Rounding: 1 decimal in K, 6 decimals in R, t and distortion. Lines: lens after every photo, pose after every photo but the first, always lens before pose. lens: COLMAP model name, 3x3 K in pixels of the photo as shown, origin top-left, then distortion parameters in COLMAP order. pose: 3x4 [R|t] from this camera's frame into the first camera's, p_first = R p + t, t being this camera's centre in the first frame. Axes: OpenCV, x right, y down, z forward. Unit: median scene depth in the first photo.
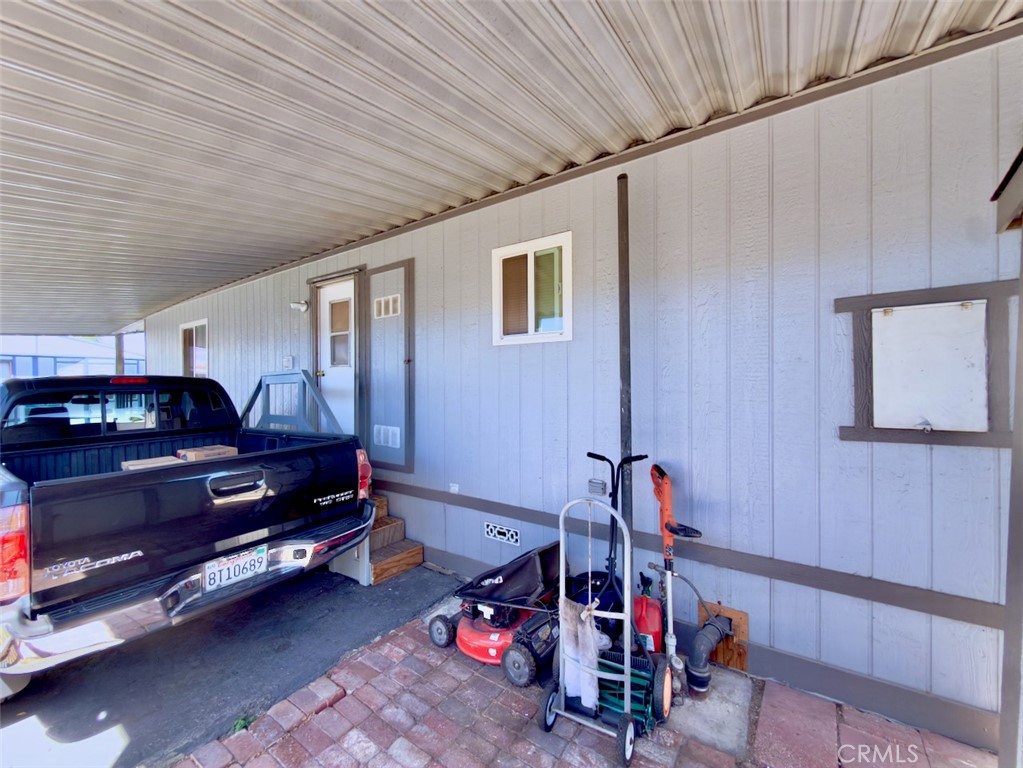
lens RADIAL K [[410.0, 0, 511.5], [0, 410.0, 384.0], [0, 0, 1]] dist [-0.002609, -0.000183]
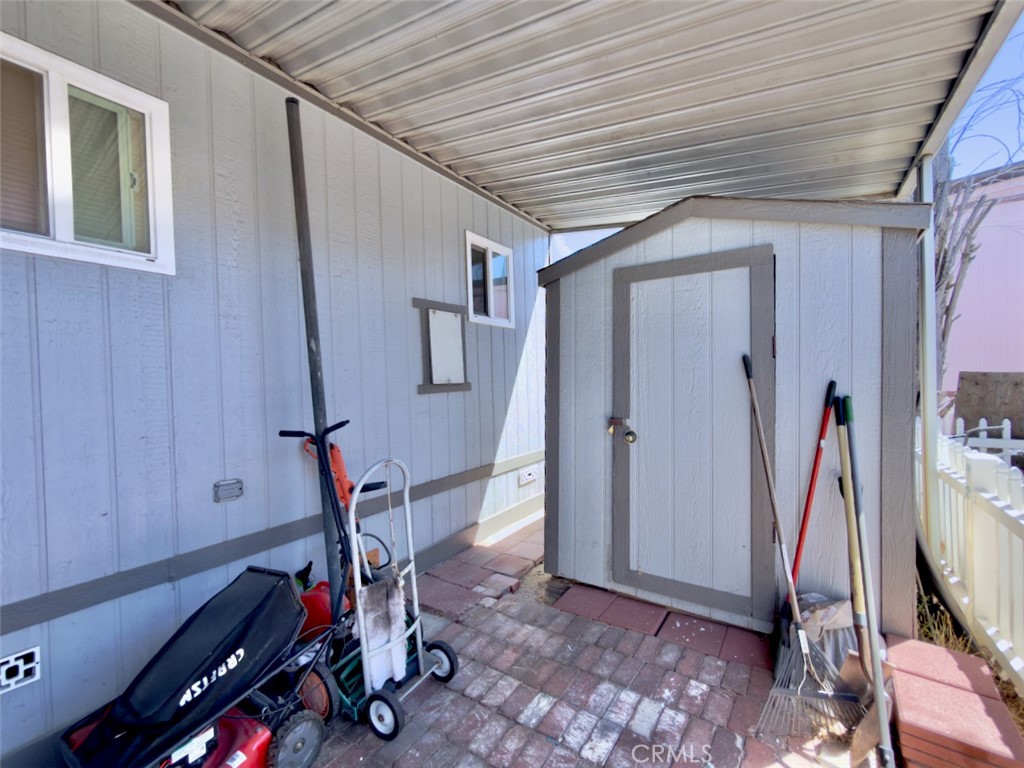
lens RADIAL K [[410.4, 0, 512.0], [0, 410.4, 384.0], [0, 0, 1]] dist [-0.002609, -0.000183]
pose [[0.000227, -0.004789, 0.999989, -0.677152], [0.030062, 0.999537, 0.004780, 0.103416], [-0.999548, 0.030061, 0.000371, 0.666407]]
